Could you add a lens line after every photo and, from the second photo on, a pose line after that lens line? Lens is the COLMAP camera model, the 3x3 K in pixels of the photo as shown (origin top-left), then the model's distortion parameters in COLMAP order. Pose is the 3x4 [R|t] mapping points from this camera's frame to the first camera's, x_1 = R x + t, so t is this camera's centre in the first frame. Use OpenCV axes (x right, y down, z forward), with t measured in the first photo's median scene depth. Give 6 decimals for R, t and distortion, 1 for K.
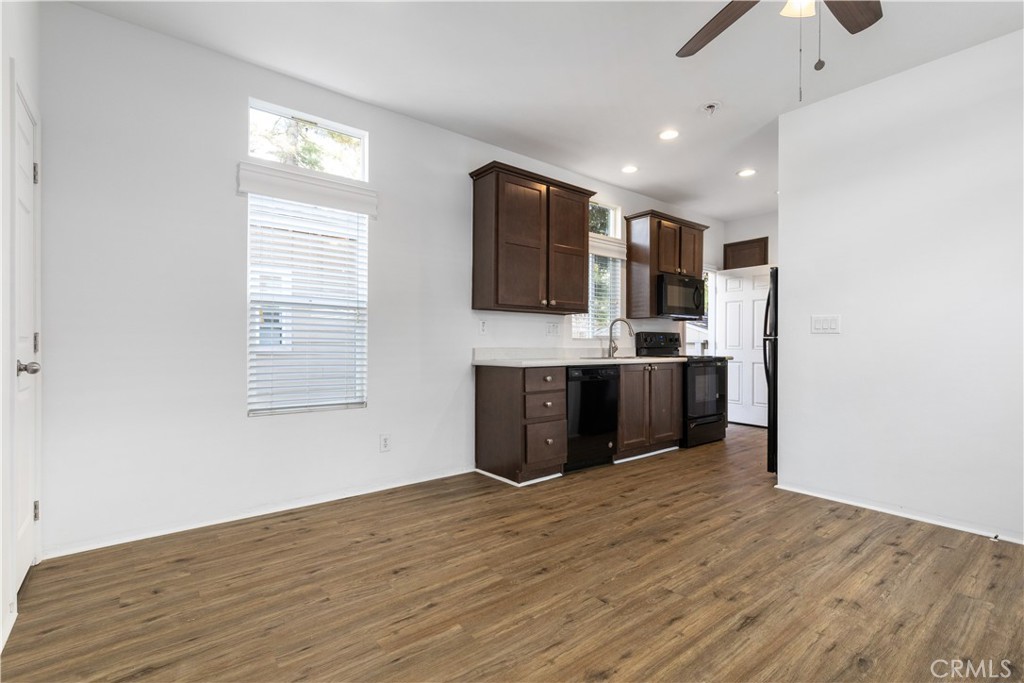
lens RADIAL K [[470.7, 0, 490.6], [0, 470.7, 342.4], [0, 0, 1]] dist [-0.000143, -0.000451]
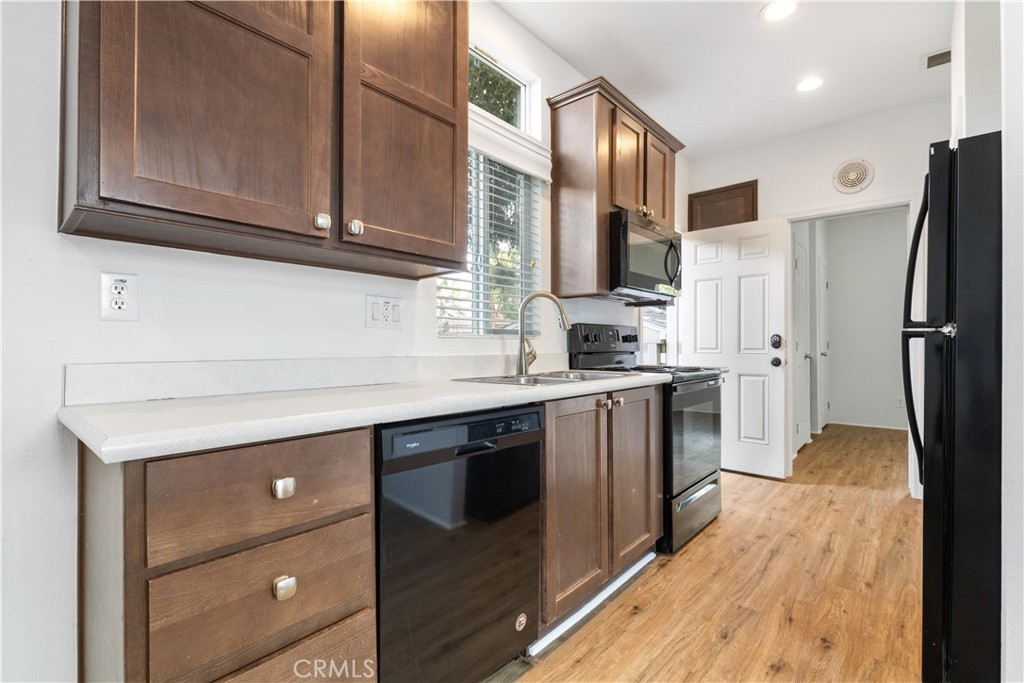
lens RADIAL K [[470.7, 0, 508.8], [0, 470.7, 342.6], [0, 0, 1]] dist [-0.000143, -0.000451]
pose [[0.976408, -0.002700, 0.215917, 0.136305], [0.003038, 0.999995, -0.001232, -0.000106], [-0.215912, 0.001859, 0.976411, 0.526237]]
